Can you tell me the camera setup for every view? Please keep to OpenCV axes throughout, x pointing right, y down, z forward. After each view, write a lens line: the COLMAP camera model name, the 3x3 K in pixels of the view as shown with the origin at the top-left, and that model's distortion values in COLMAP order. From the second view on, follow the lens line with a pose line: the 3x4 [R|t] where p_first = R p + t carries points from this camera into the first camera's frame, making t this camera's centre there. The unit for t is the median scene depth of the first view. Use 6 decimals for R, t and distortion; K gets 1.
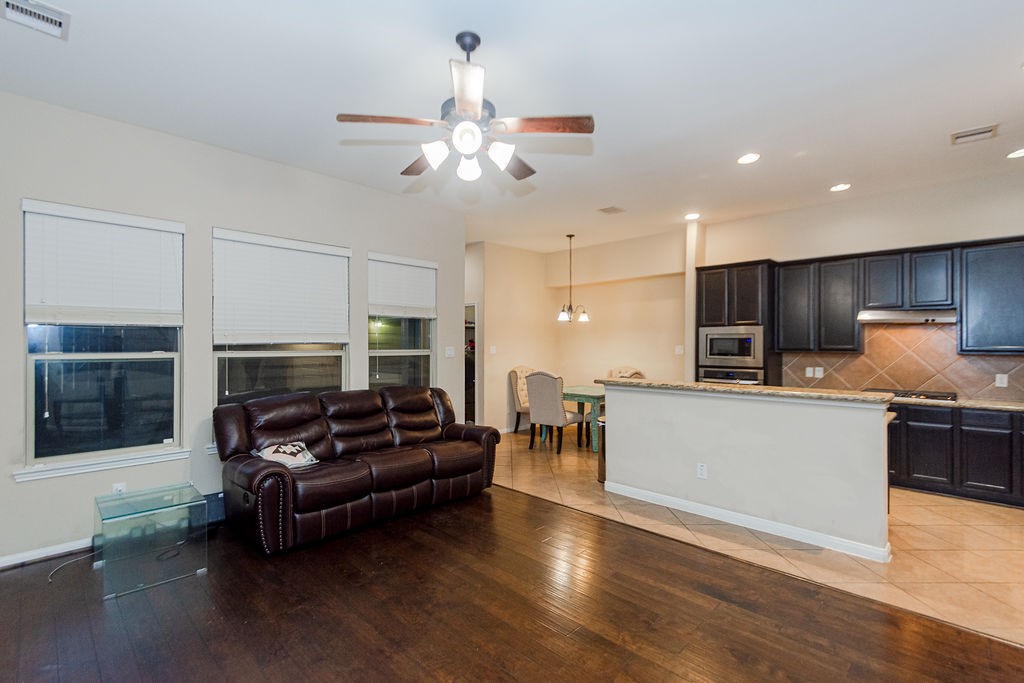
lens RADIAL K [[457.9, 0, 518.0], [0, 457.9, 345.7], [0, 0, 1]] dist [-0.000419, -0.000308]
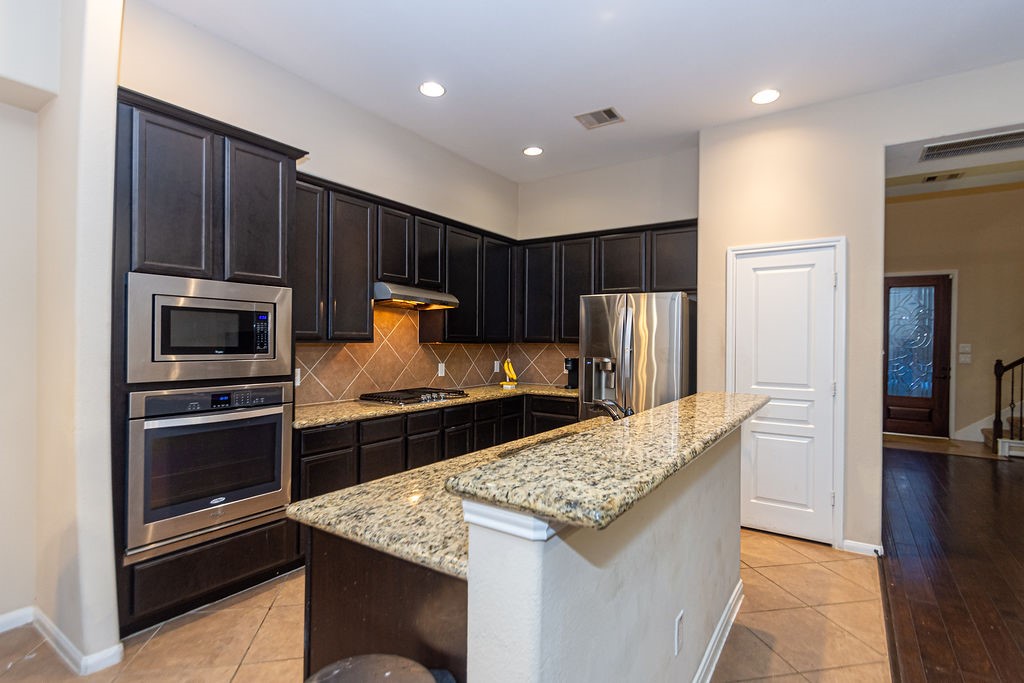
lens RADIAL K [[498.6, 0, 509.2], [0, 498.6, 342.0], [0, 0, 1]] dist [0.002146, 0.000021]
pose [[-0.168279, -0.007243, 0.985713, -0.012441], [-0.010543, 0.999929, 0.005547, 0.007176], [-0.985683, -0.009459, -0.168343, 0.855415]]
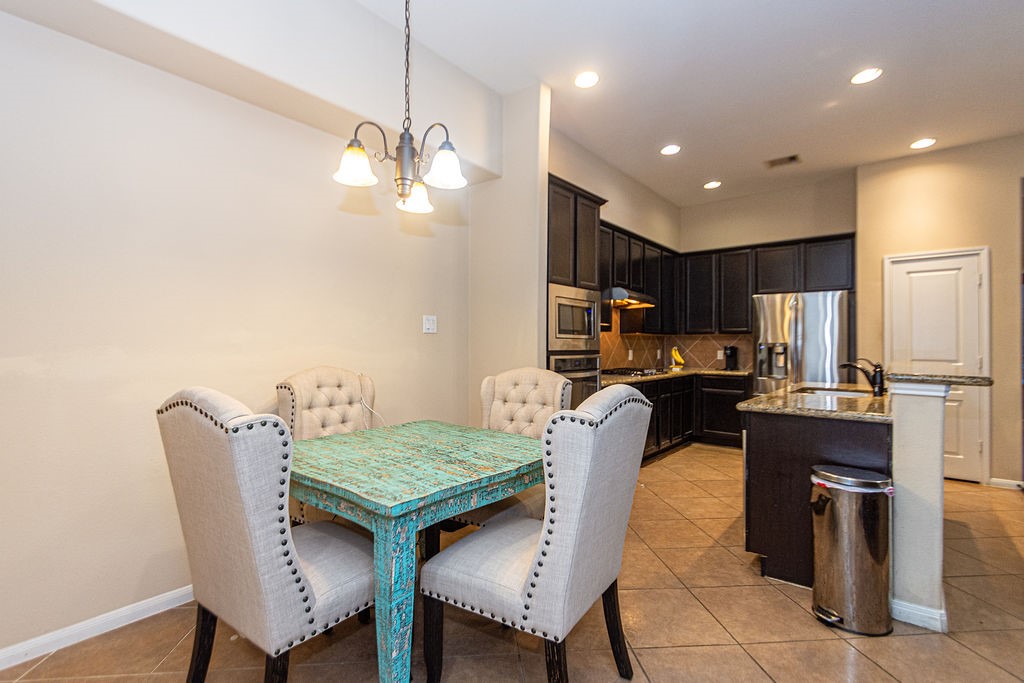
lens RADIAL K [[472.3, 0, 491.8], [0, 472.3, 340.8], [0, 0, 1]] dist [-0.000532, -0.014785]
pose [[-0.047565, 0.002814, 0.998864, -0.187985], [-0.004437, 0.999986, -0.003029, 0.035047], [-0.998858, -0.004576, -0.047552, 1.192408]]
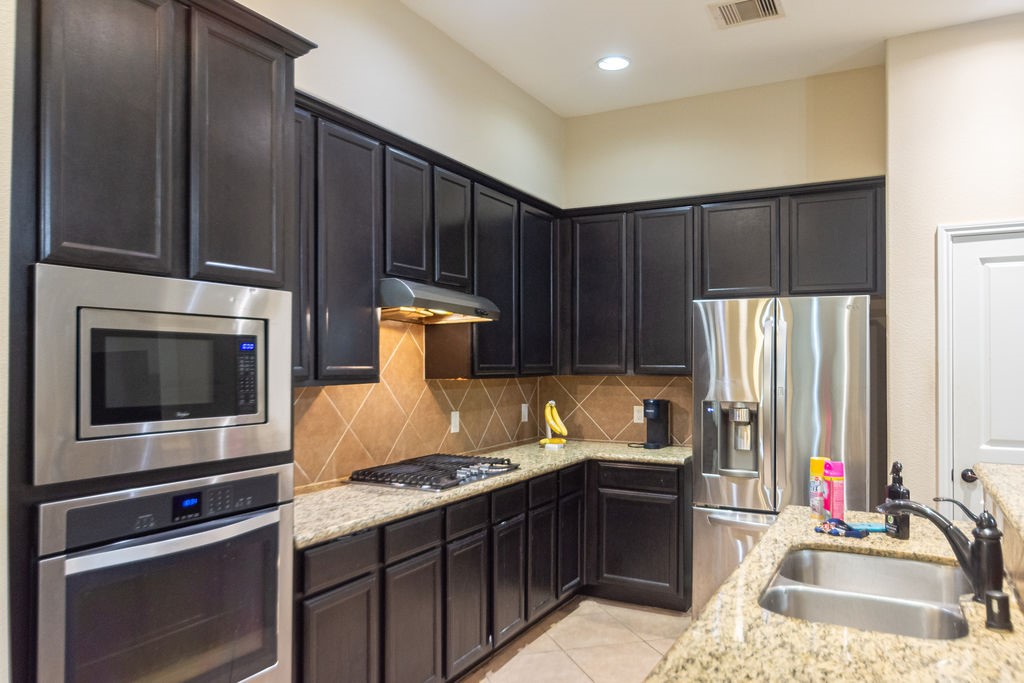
lens RADIAL K [[739.8, 0, 491.2], [0, 739.8, 358.5], [0, 0, 1]] dist [-0.027377, 0.000124]
pose [[-0.253443, -0.001680, 0.967349, 0.102985], [-0.003674, 0.999993, 0.000775, -0.006010], [-0.967343, -0.003357, -0.253448, 0.986098]]
